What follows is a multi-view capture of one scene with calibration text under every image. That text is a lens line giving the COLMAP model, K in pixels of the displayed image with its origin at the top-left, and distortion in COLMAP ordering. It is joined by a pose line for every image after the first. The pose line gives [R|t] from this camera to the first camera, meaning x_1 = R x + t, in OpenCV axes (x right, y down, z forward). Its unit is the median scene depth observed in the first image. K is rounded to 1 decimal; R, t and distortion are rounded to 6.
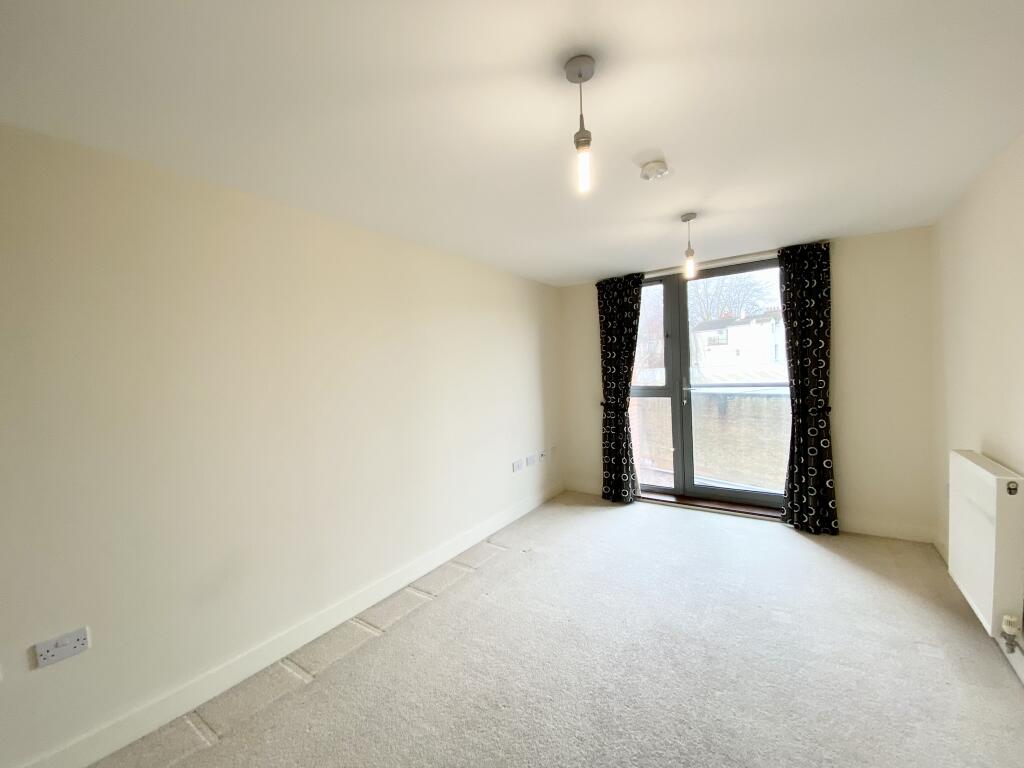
lens RADIAL K [[407.4, 0, 509.3], [0, 407.4, 383.0], [0, 0, 1]] dist [0.004110, -0.000110]
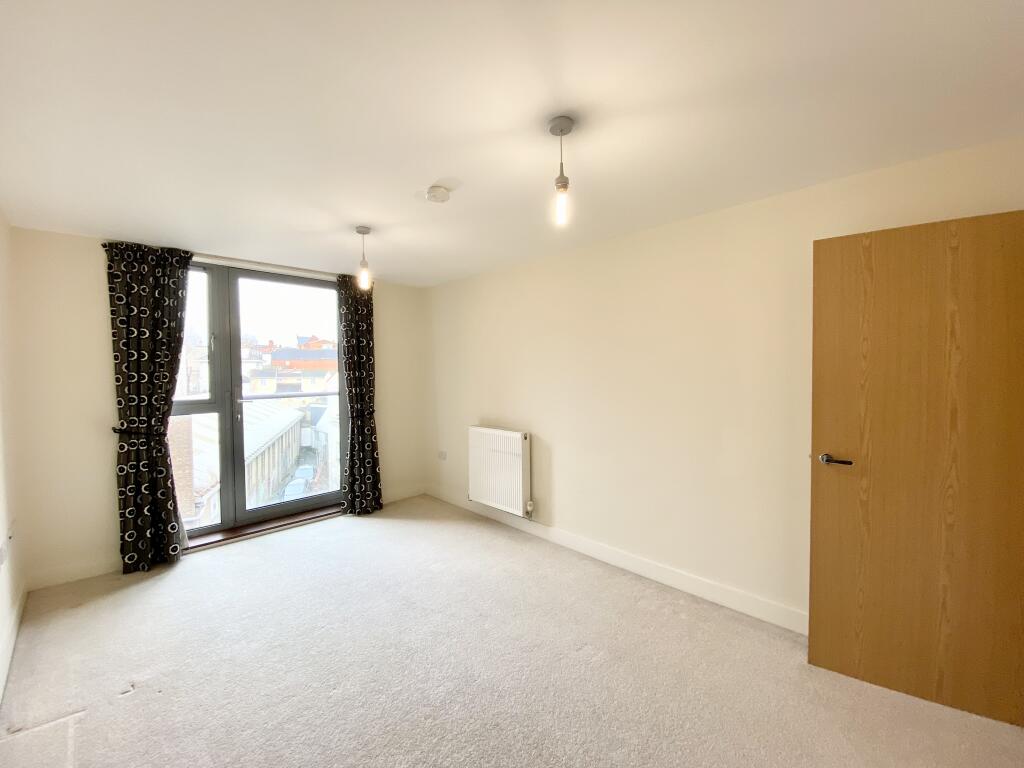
lens RADIAL K [[411.8, 0, 511.8], [0, 411.8, 384.3], [0, 0, 1]] dist [-0.001211, -0.000353]
pose [[0.192520, 0.006302, 0.981273, -0.311610], [0.033320, 0.999361, -0.012956, 0.008396], [-0.980727, 0.035190, 0.192187, 0.263398]]
